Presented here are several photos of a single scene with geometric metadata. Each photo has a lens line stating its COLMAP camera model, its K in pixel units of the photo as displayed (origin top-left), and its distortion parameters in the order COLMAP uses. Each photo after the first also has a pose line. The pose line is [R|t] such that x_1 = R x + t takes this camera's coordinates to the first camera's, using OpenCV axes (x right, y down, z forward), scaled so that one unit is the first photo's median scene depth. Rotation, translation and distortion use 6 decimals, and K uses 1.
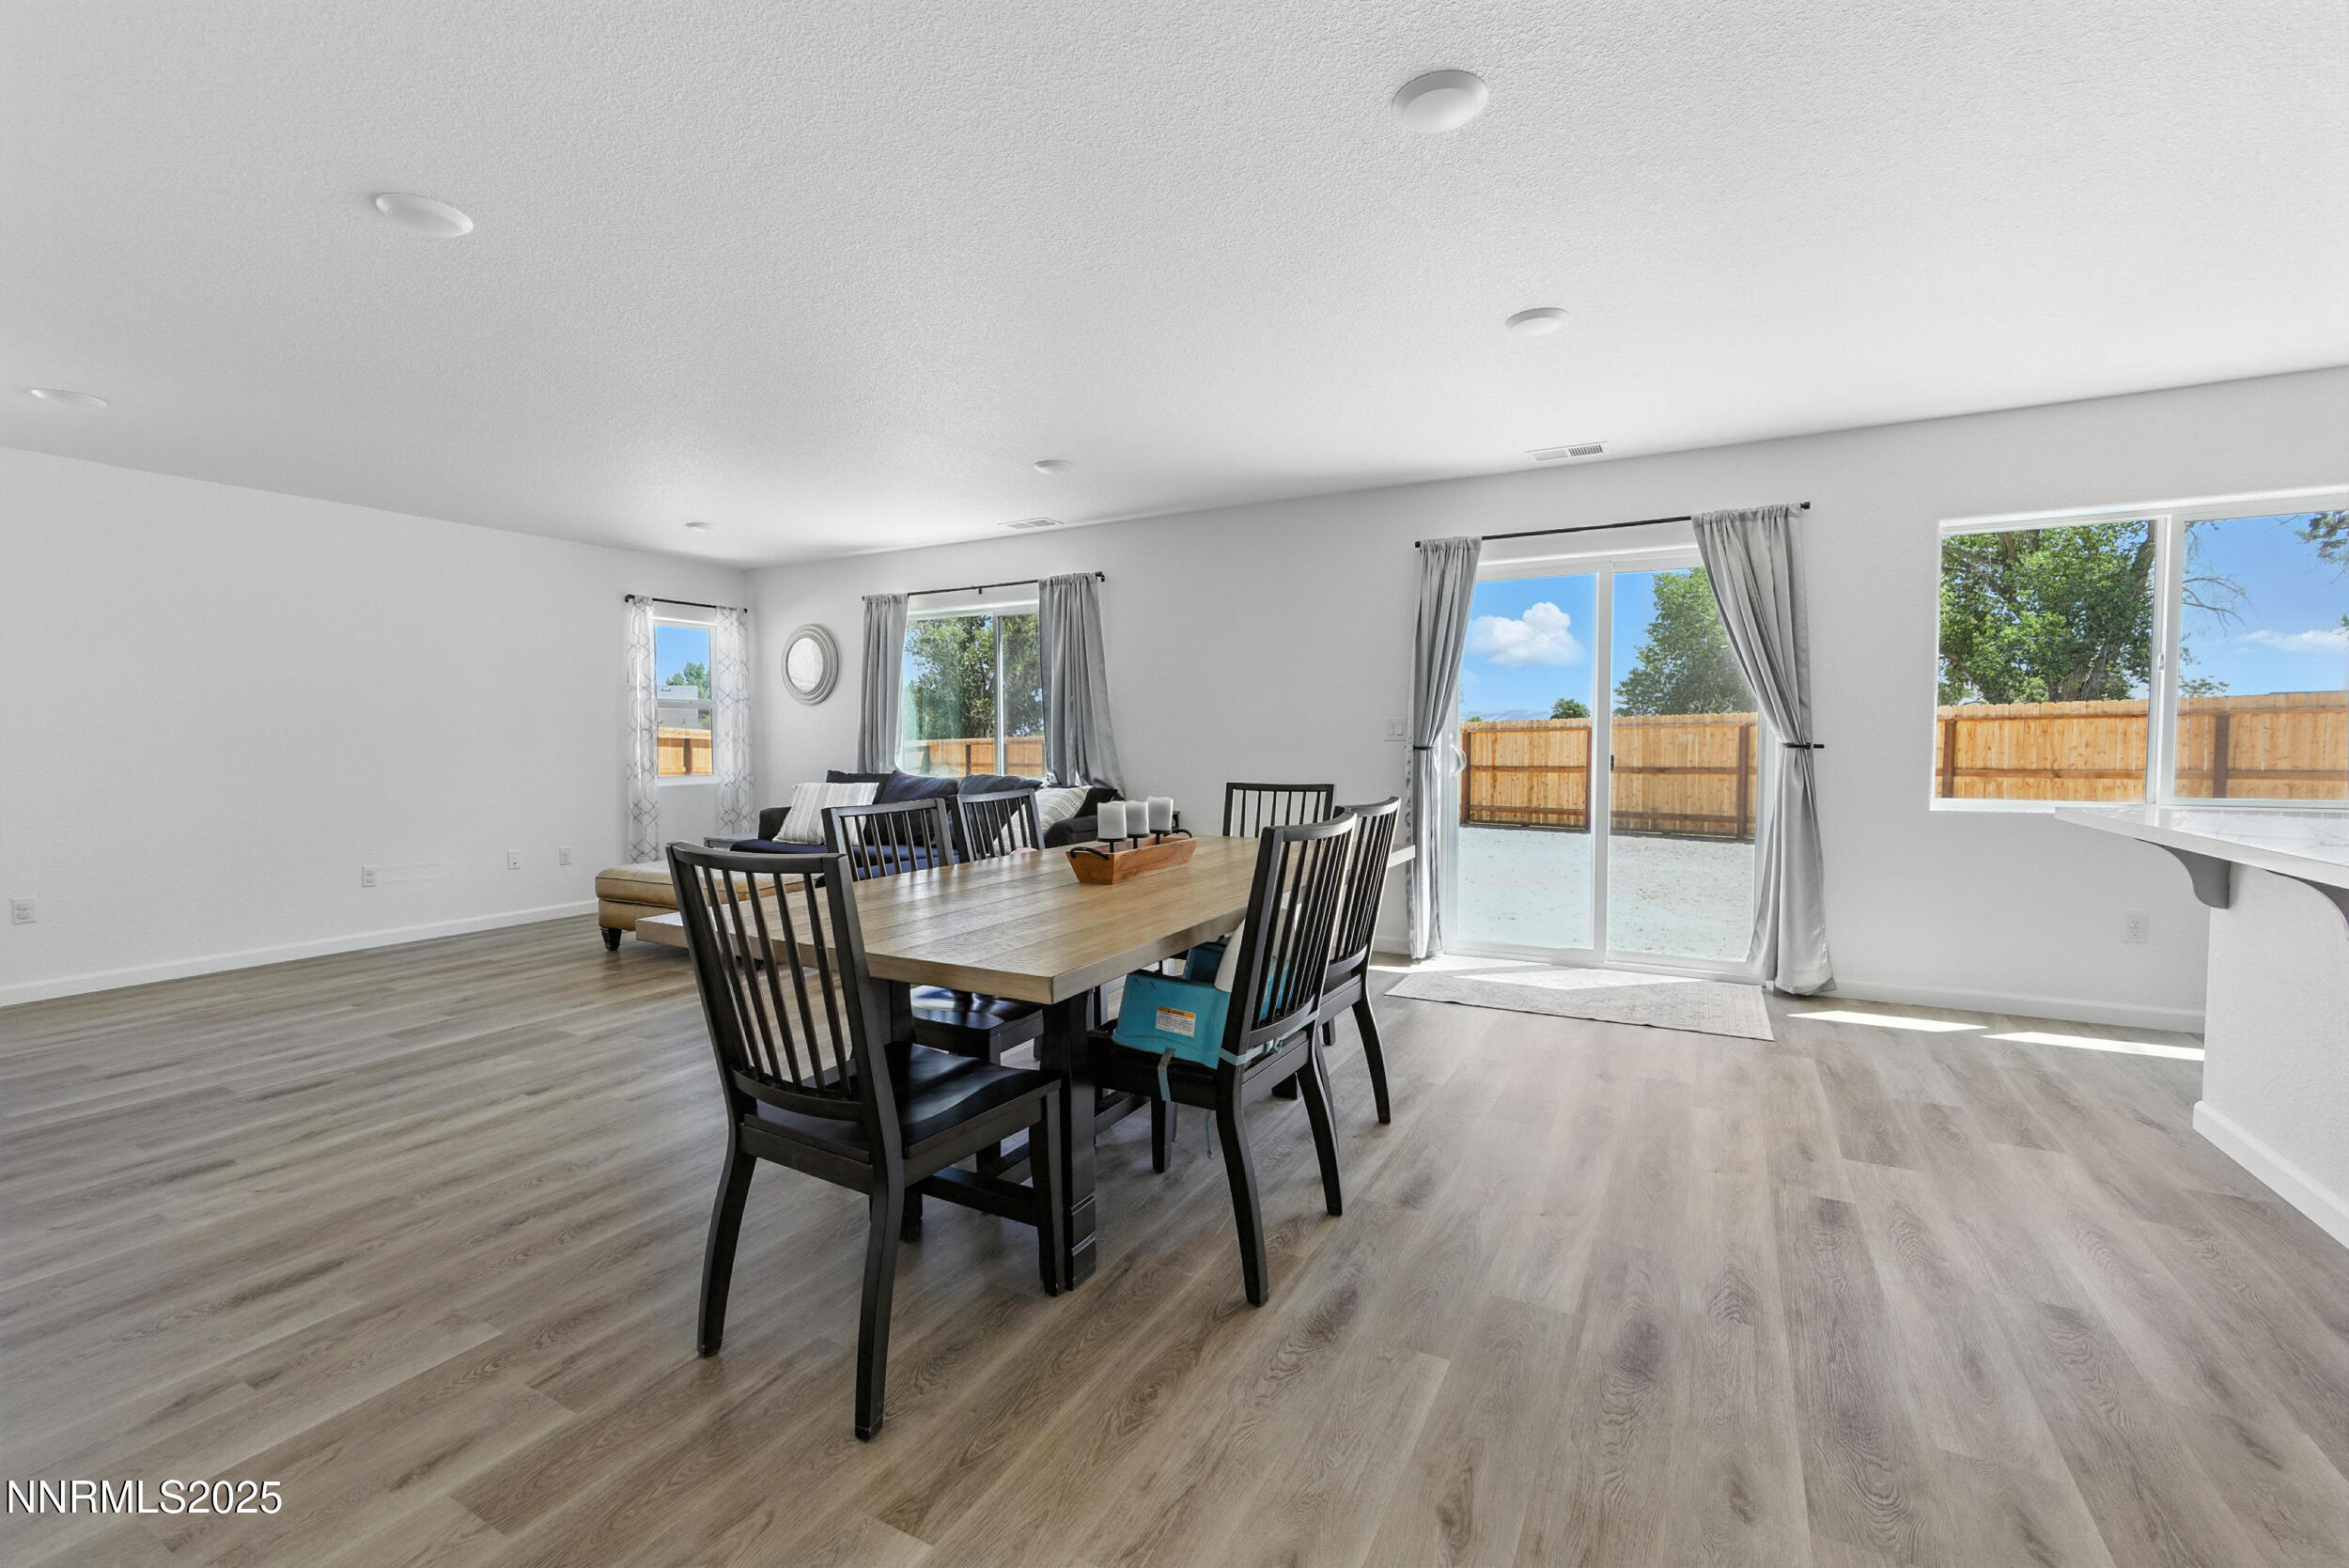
lens RADIAL K [[989.9, 0, 1174.5], [0, 989.9, 784.0], [0, 0, 1]] dist [-0.021394, 0.007444]
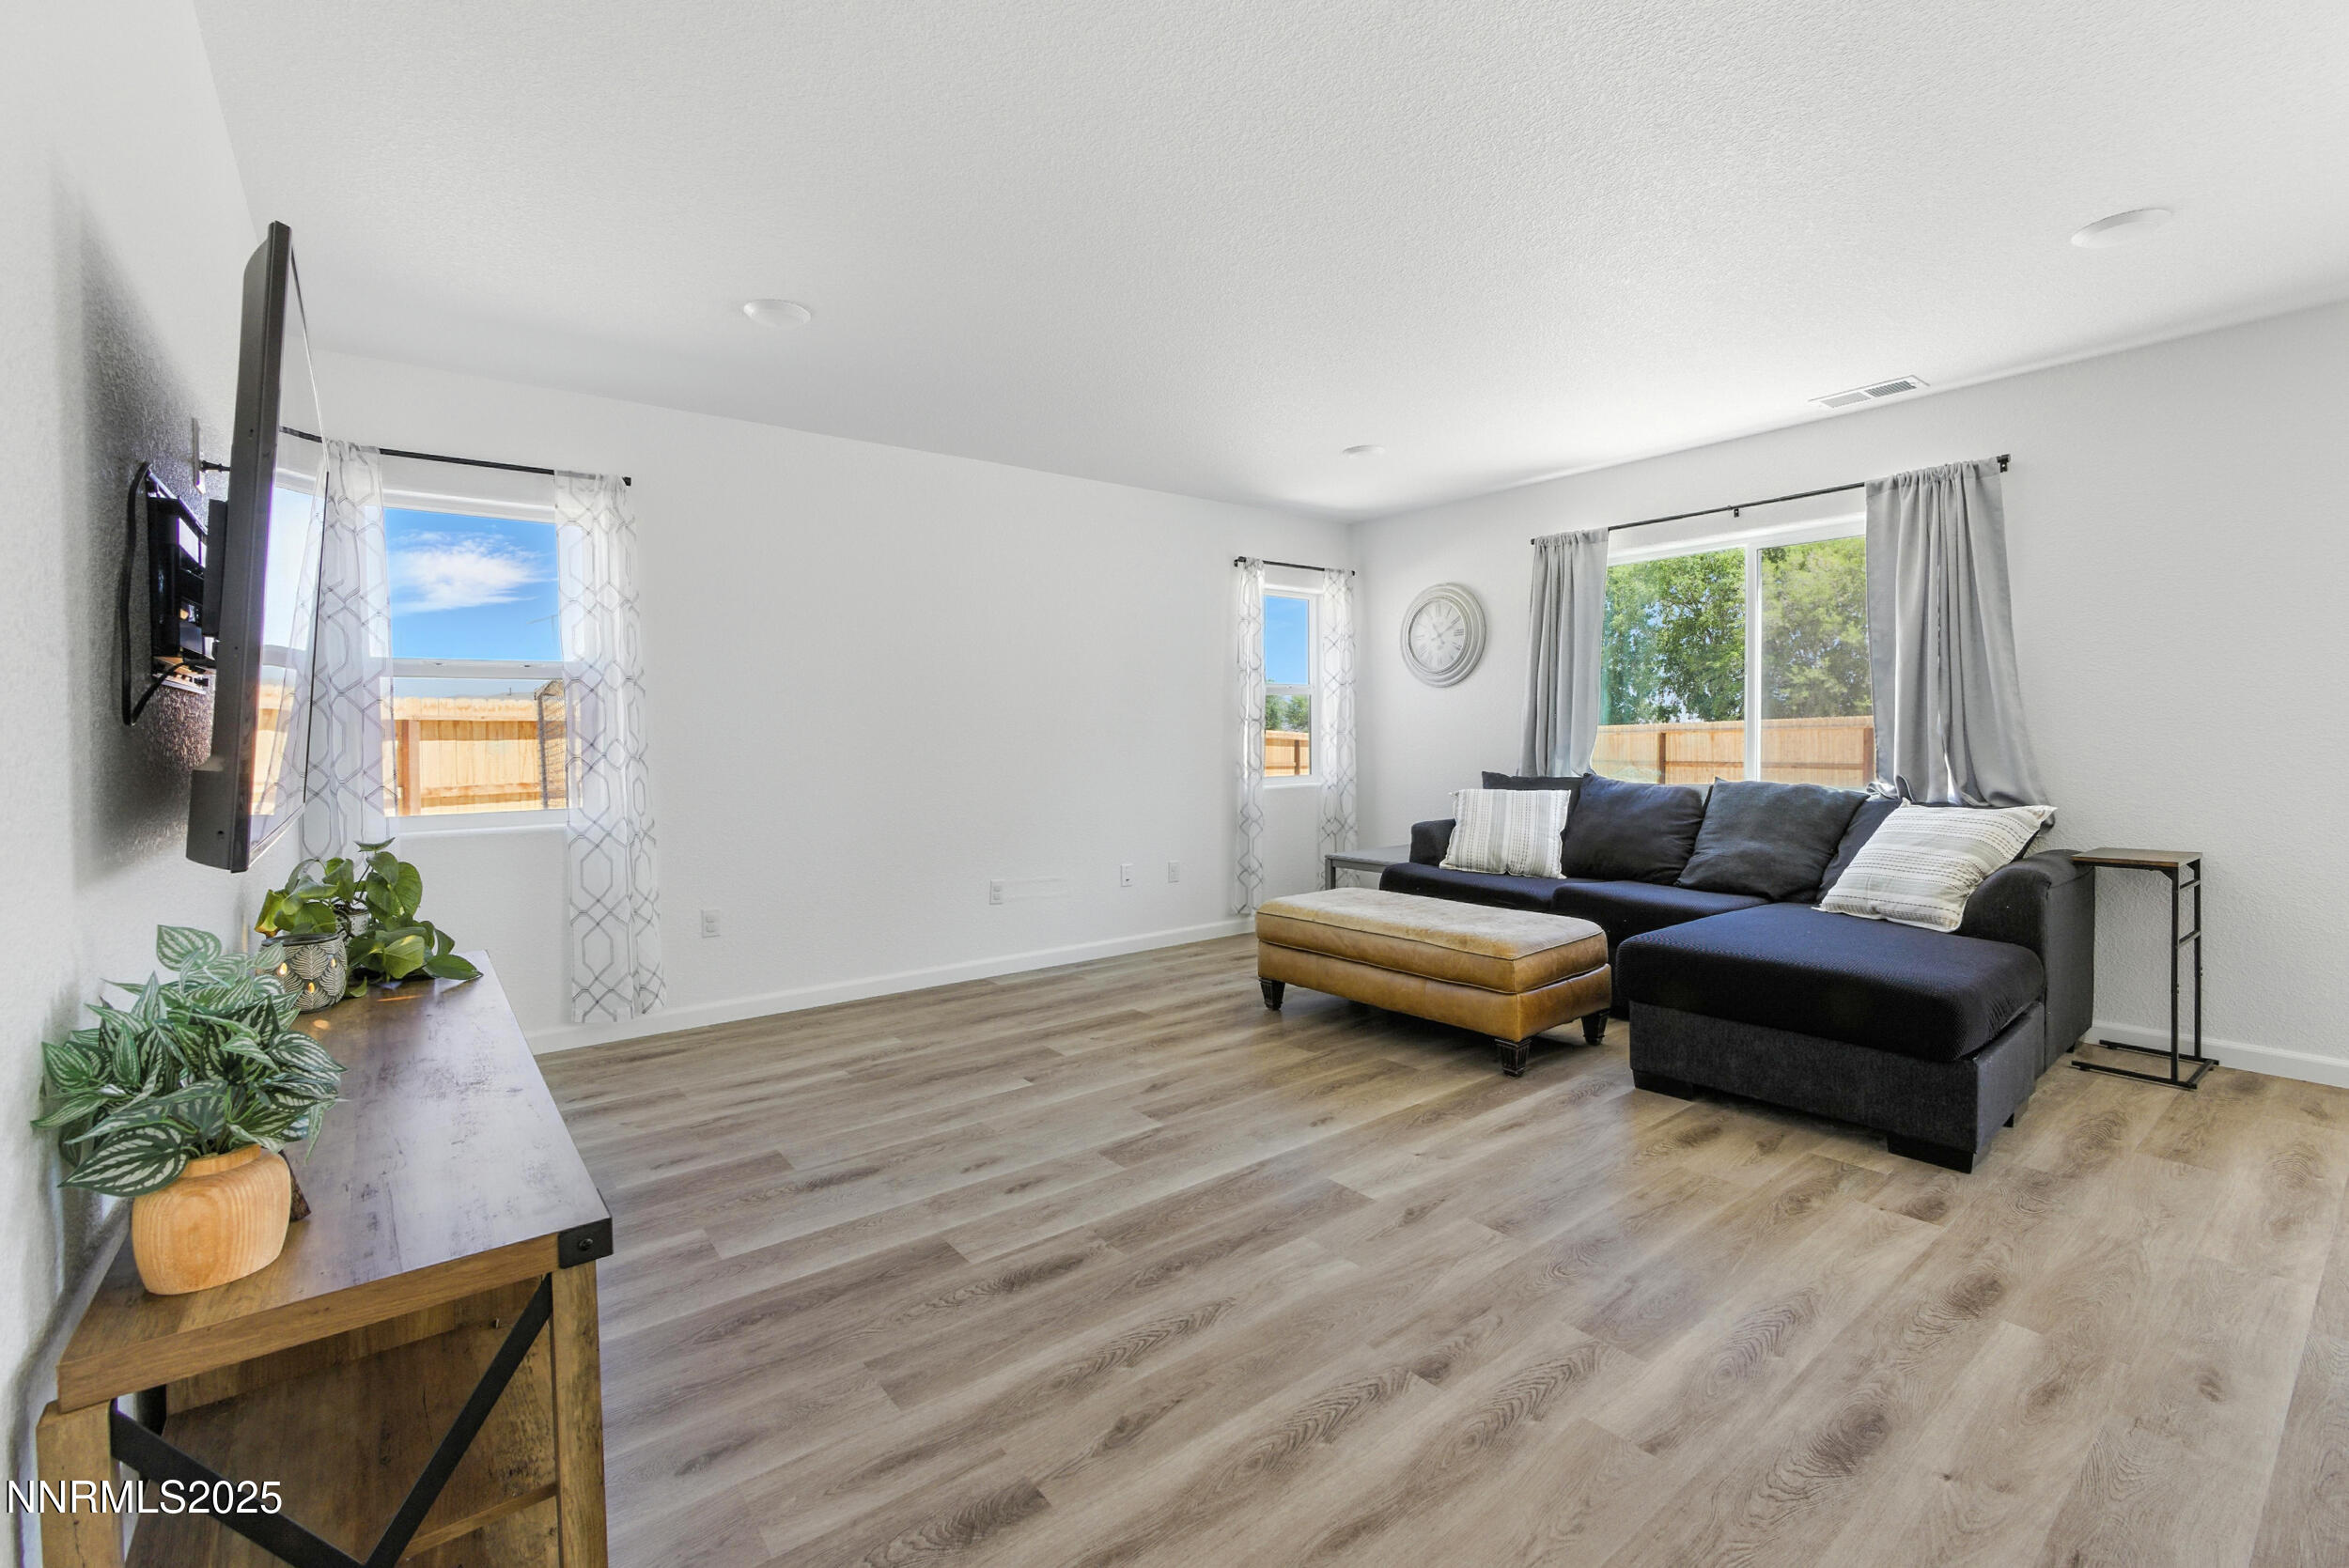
lens RADIAL K [[1021.3, 0, 1174.5], [0, 1021.3, 784.0], [0, 0, 1]] dist [-0.026902, 0.000080]
pose [[0.914572, 0.014208, -0.404173, -0.266598], [-0.012396, 0.999898, 0.007100, -0.007693], [0.404233, -0.001483, 0.914655, 0.203060]]
